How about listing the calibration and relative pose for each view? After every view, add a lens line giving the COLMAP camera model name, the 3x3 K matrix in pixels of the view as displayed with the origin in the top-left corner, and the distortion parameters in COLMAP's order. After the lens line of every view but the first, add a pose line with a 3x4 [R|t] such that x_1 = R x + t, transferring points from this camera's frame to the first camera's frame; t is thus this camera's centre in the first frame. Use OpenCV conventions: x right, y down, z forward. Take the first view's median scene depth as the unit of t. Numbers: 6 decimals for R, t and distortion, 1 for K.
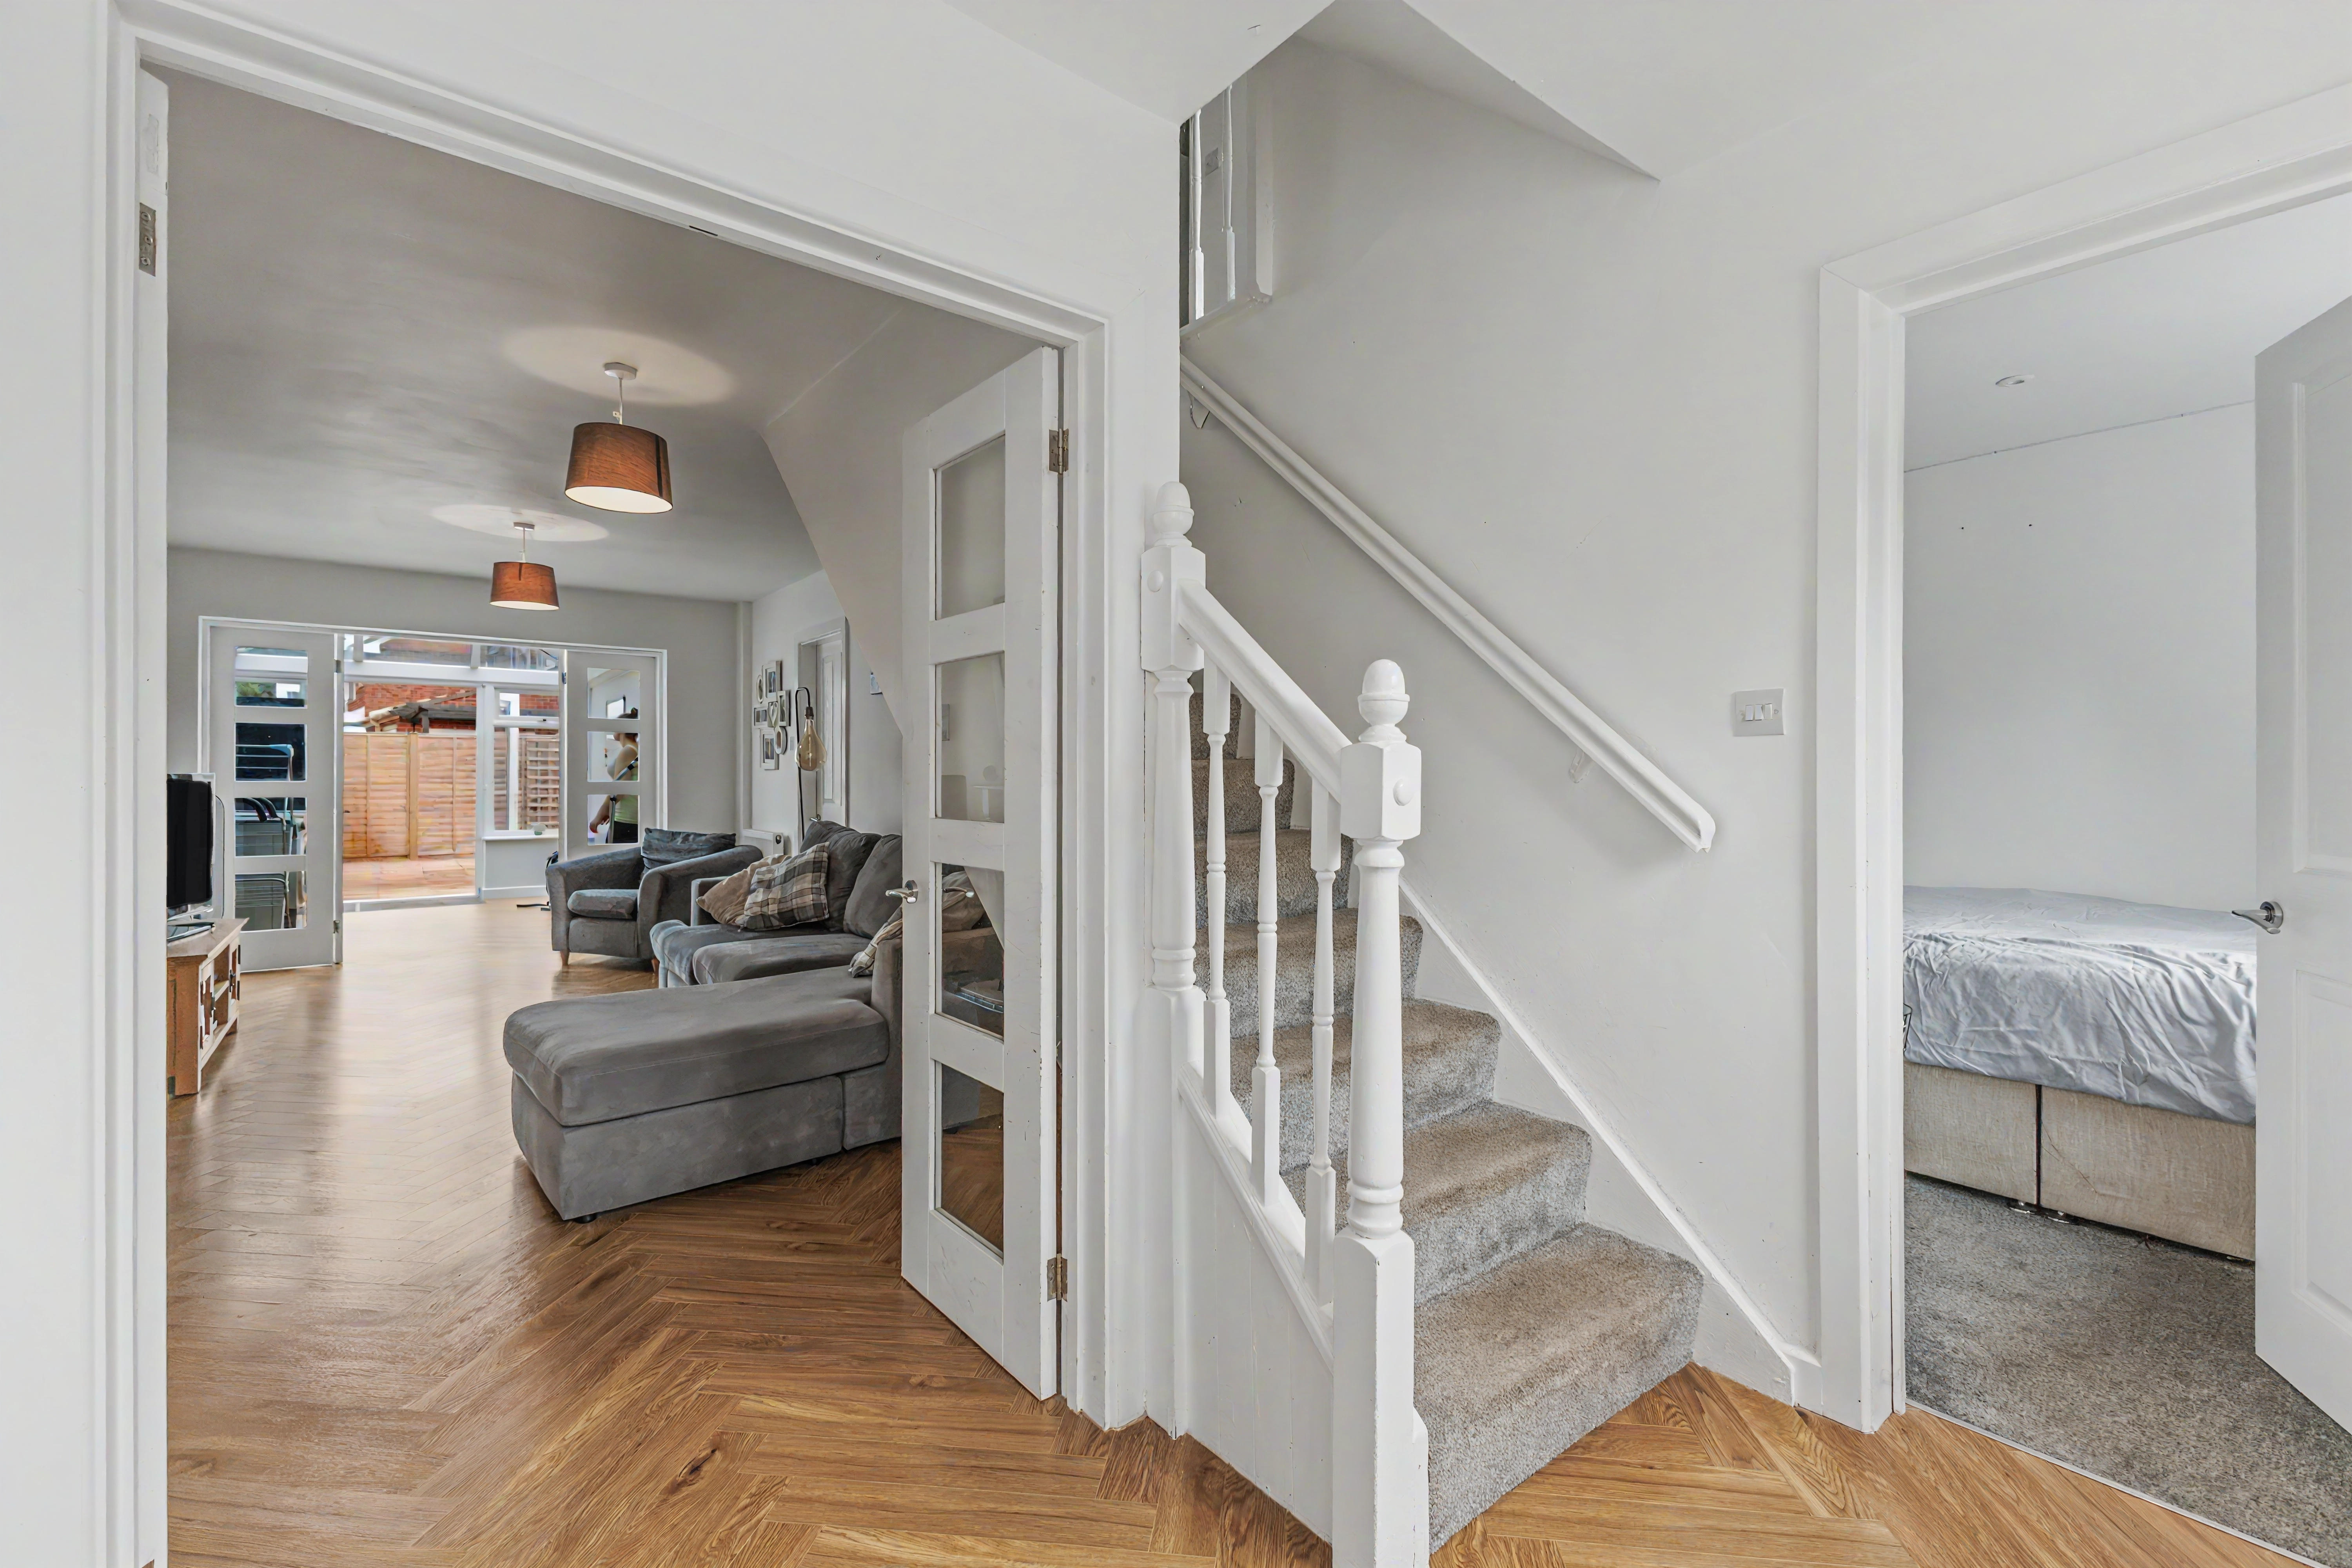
lens RADIAL K [[1008.3, 0, 1176.0], [0, 1008.3, 779.1], [0, 0, 1]] dist [-0.002229, 0.000100]
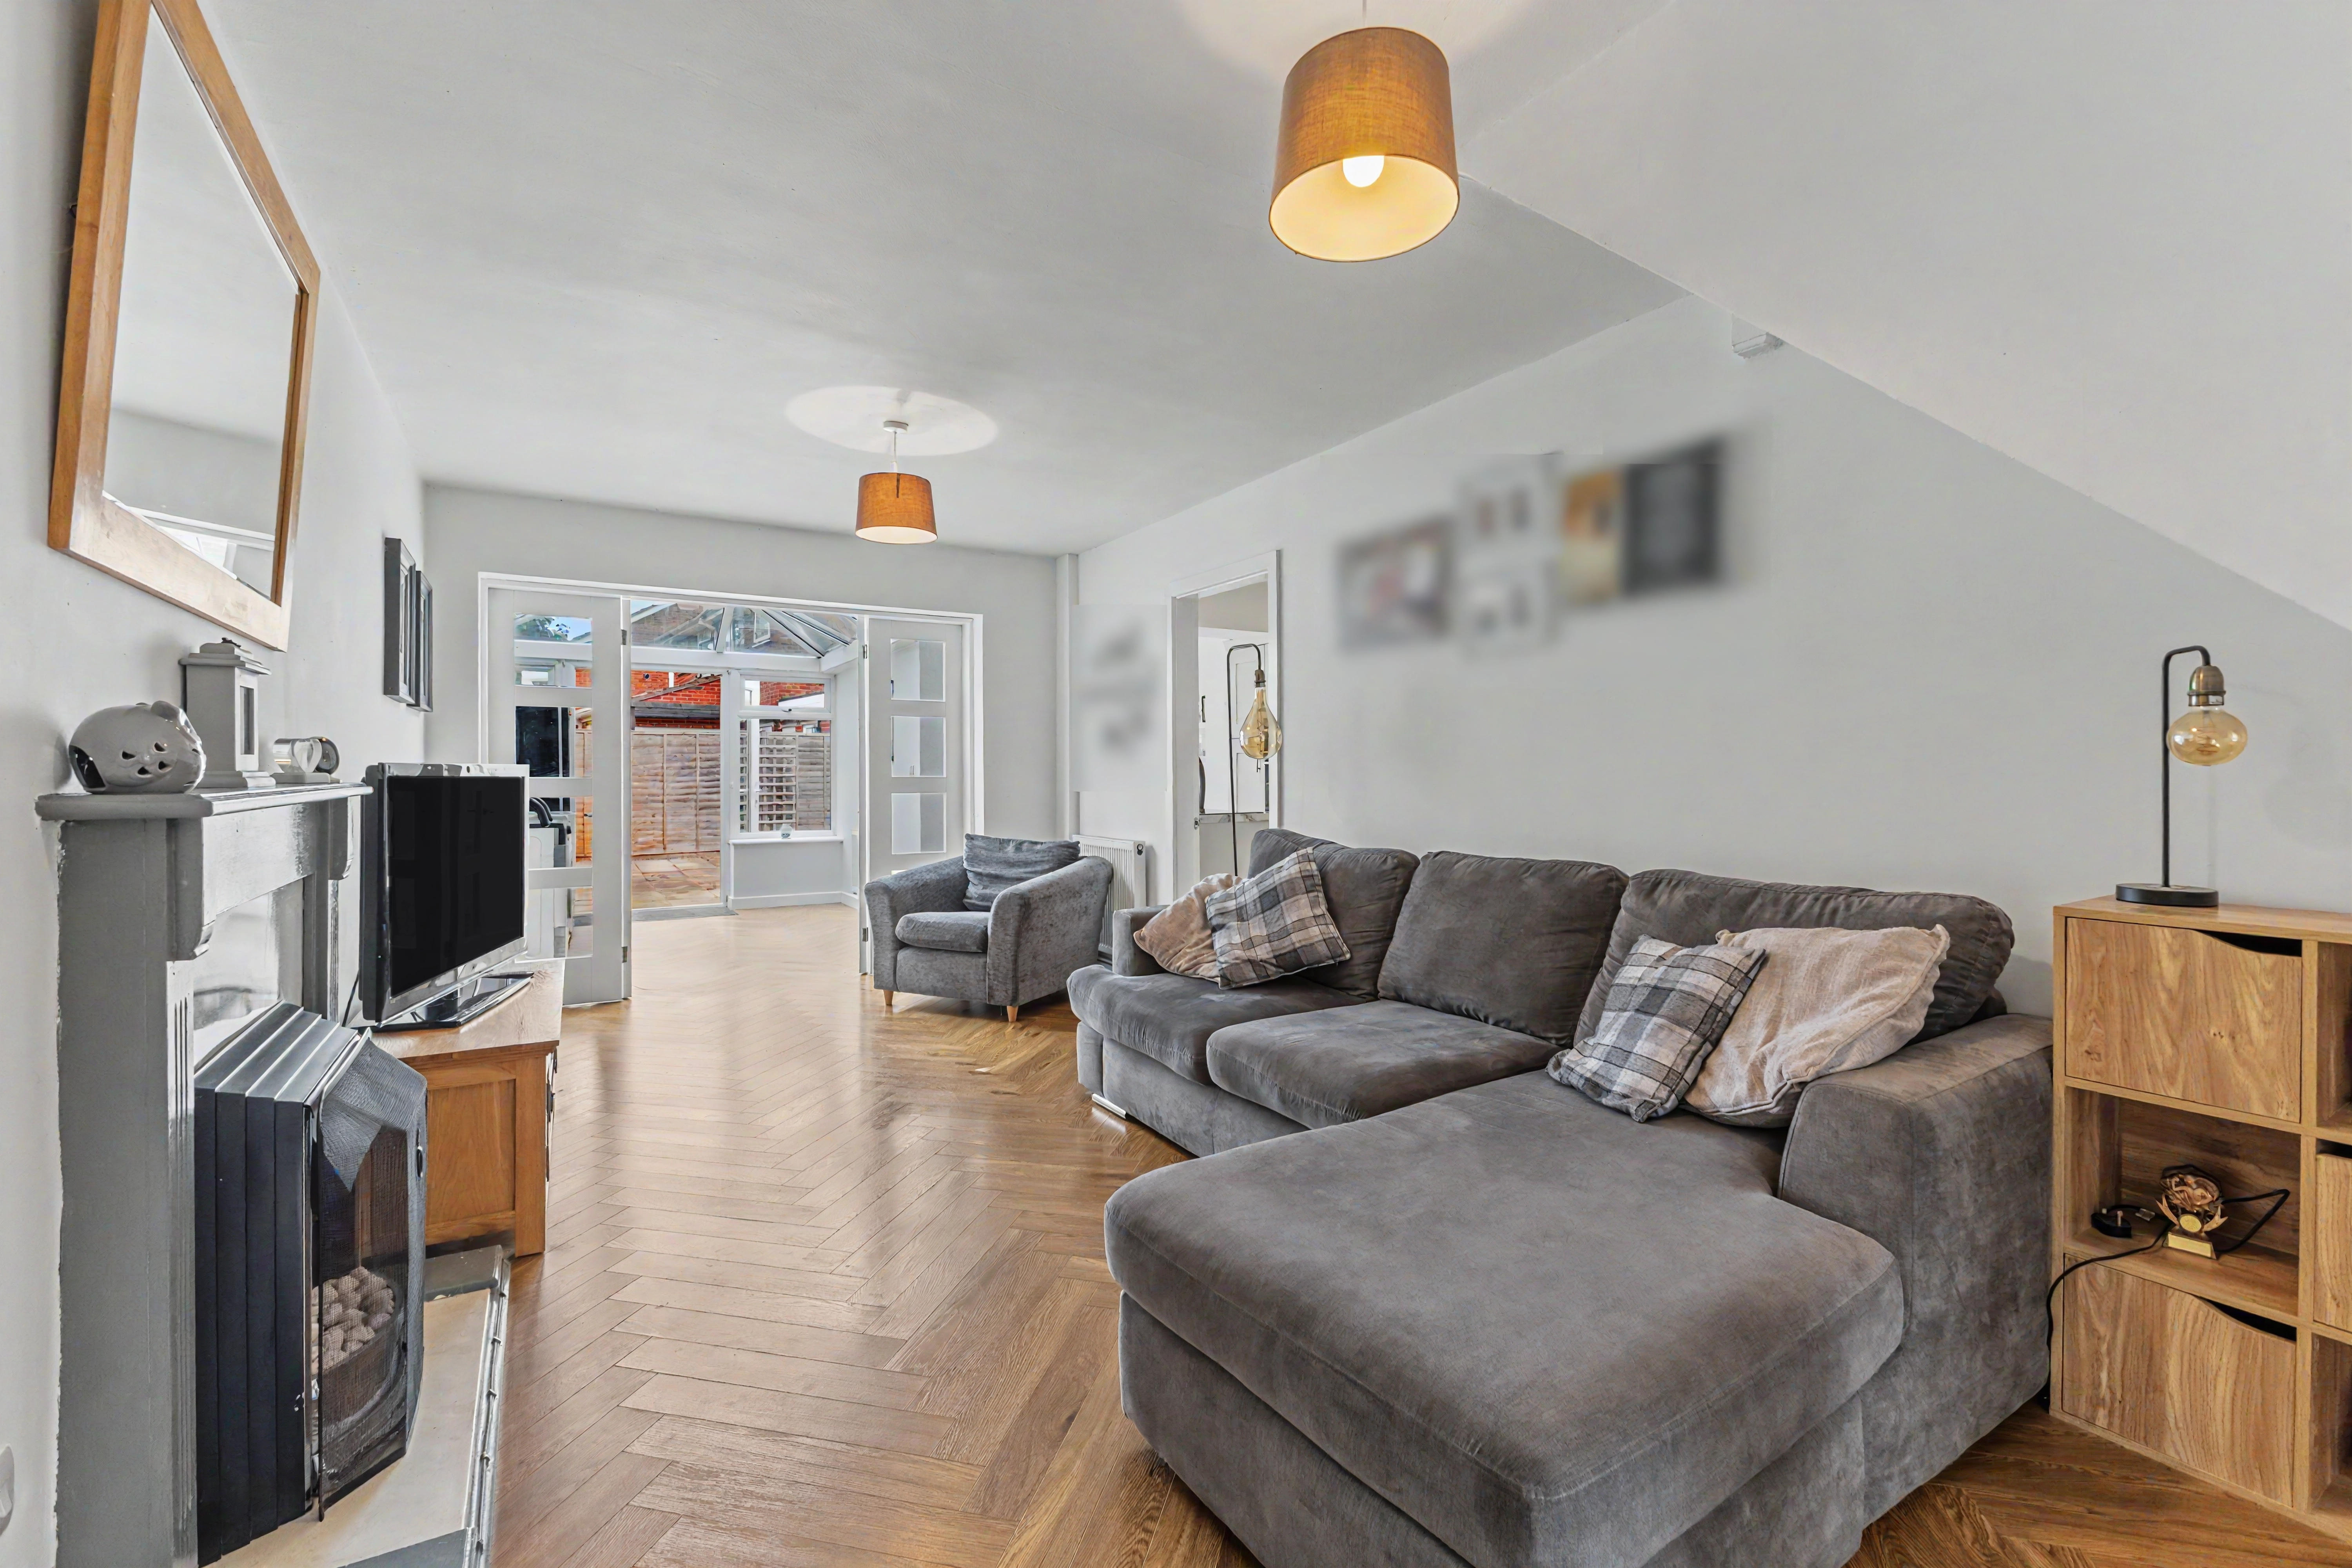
lens RADIAL K [[1008.3, 0, 1176.0], [0, 1008.3, 779.1], [0, 0, 1]] dist [-0.002229, 0.000100]
pose [[0.993150, -0.003786, -0.116788, -0.270561], [0.004172, 0.999987, 0.003058, 0.002786], [0.116775, -0.003524, 0.993152, 0.222512]]
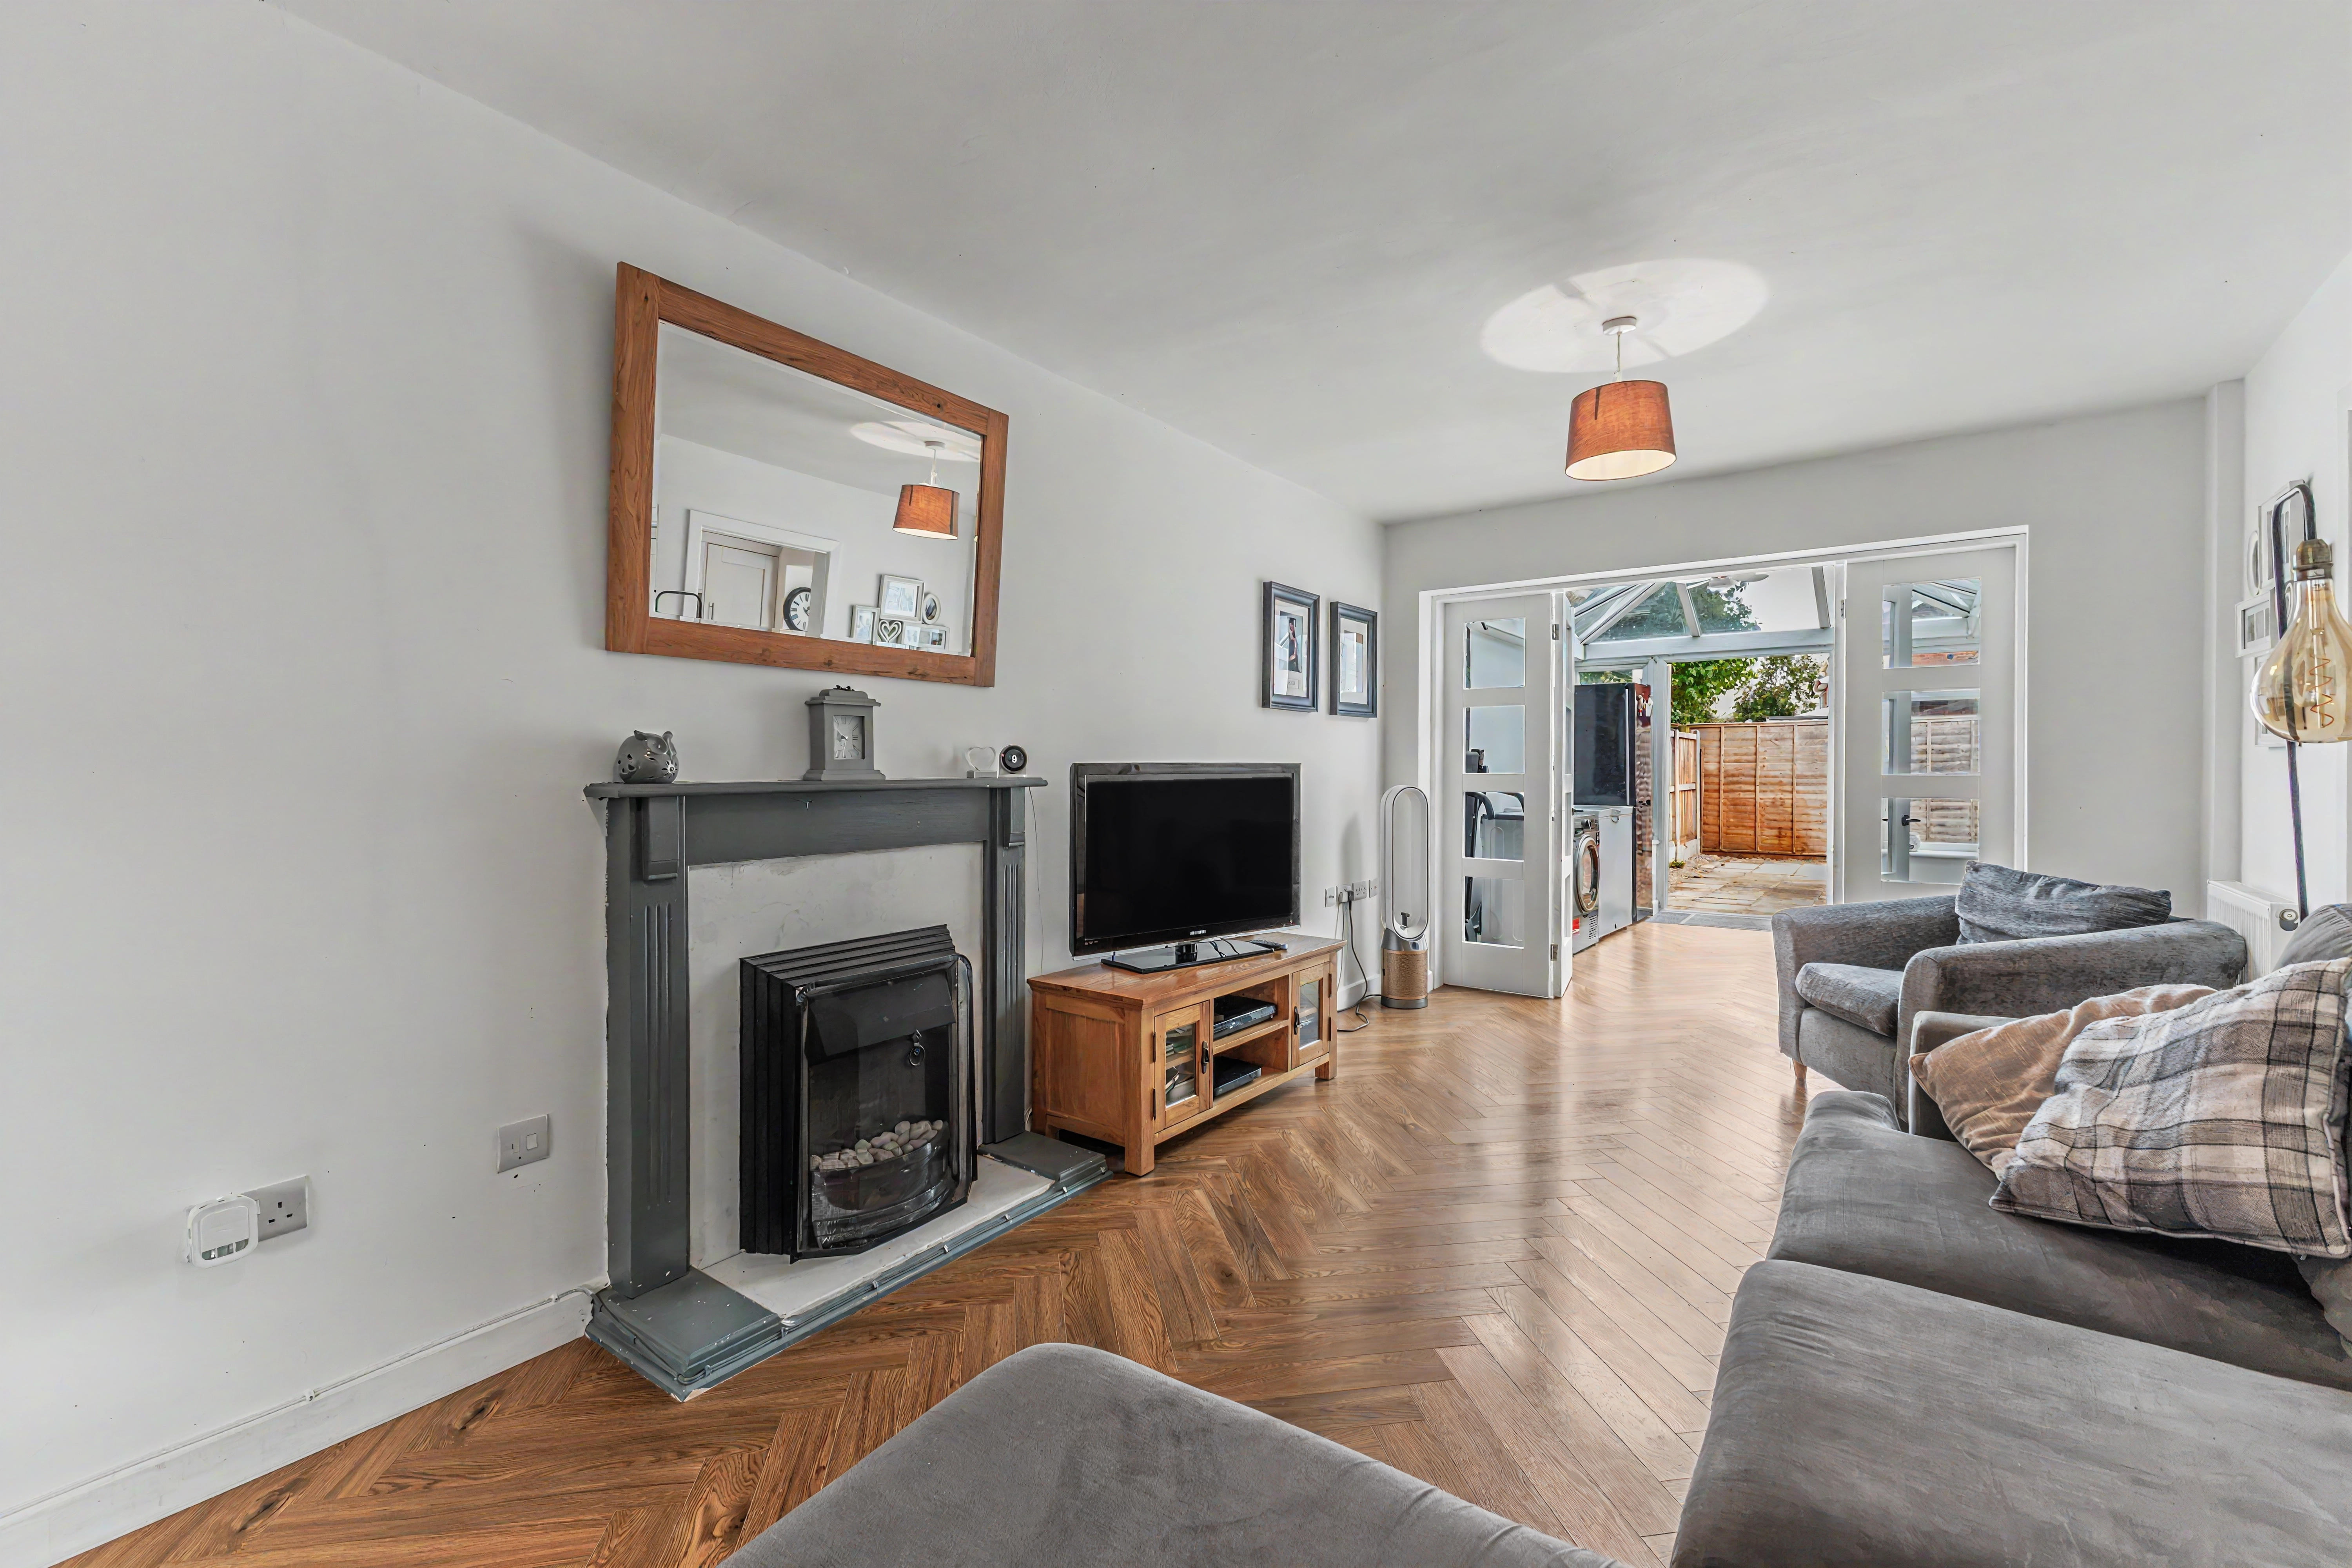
lens RADIAL K [[1008.3, 0, 1176.0], [0, 1008.3, 779.1], [0, 0, 1]] dist [-0.002229, 0.000100]
pose [[0.263573, 0.005758, -0.964622, -0.122270], [0.000550, 0.999981, 0.006120, 0.001049], [0.964639, -0.002144, 0.263564, 0.458082]]
